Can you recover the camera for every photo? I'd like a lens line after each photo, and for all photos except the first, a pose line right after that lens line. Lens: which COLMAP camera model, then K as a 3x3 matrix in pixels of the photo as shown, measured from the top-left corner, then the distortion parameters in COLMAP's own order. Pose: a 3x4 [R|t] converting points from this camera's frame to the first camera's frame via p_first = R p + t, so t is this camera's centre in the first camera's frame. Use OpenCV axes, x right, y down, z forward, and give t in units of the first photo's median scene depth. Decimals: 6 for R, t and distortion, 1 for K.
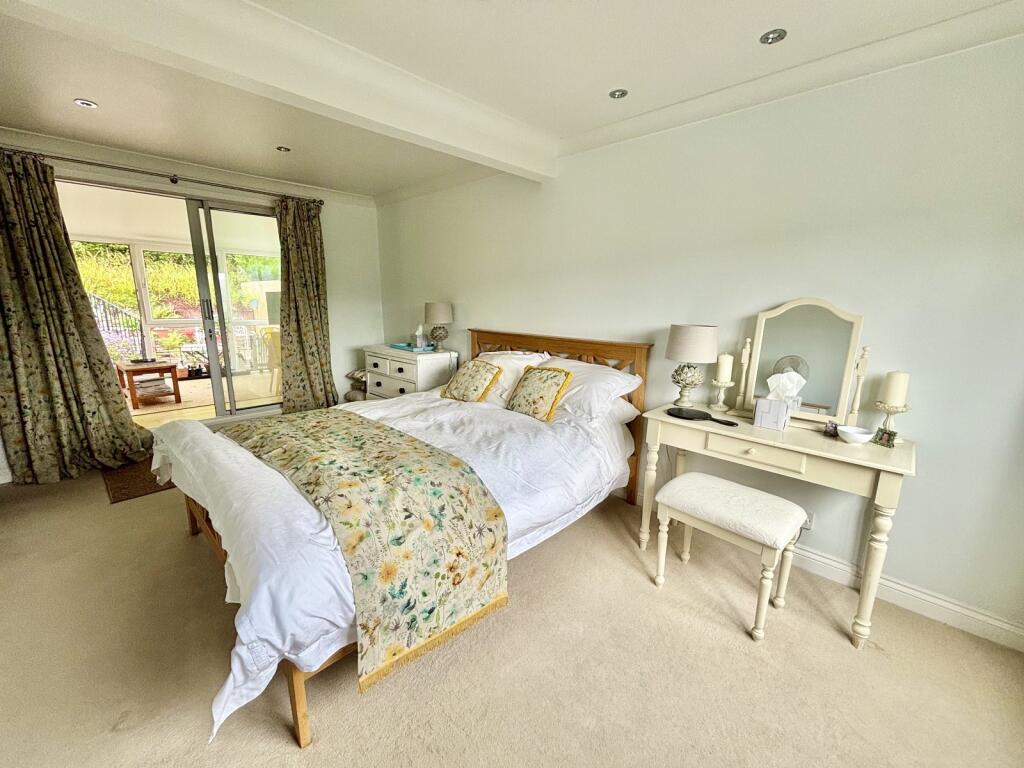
lens RADIAL K [[410.7, 0, 510.6], [0, 410.7, 386.2], [0, 0, 1]] dist [-0.002997, -0.001119]
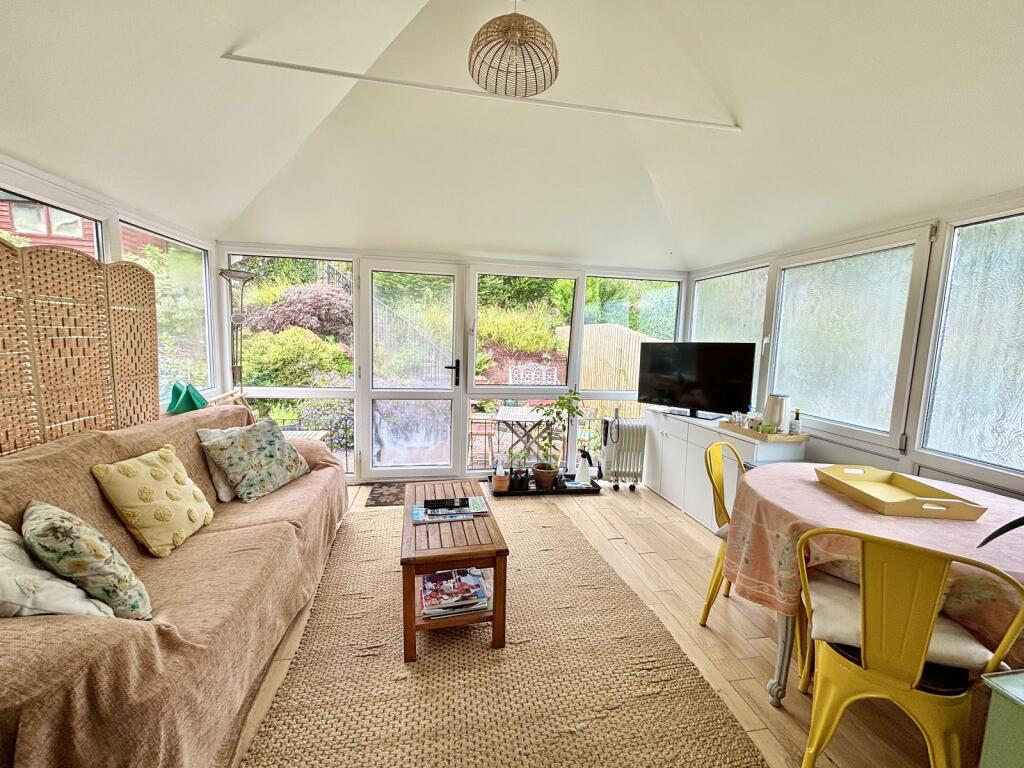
lens RADIAL K [[410.7, 0, 513.2], [0, 410.7, 383.0], [0, 0, 1]] dist [-0.002997, -0.001119]
pose [[0.816782, 0.074009, -0.572181, -0.267771], [-0.136331, 0.988411, -0.066765, -0.075373], [0.560608, 0.132538, 0.817406, 0.298327]]
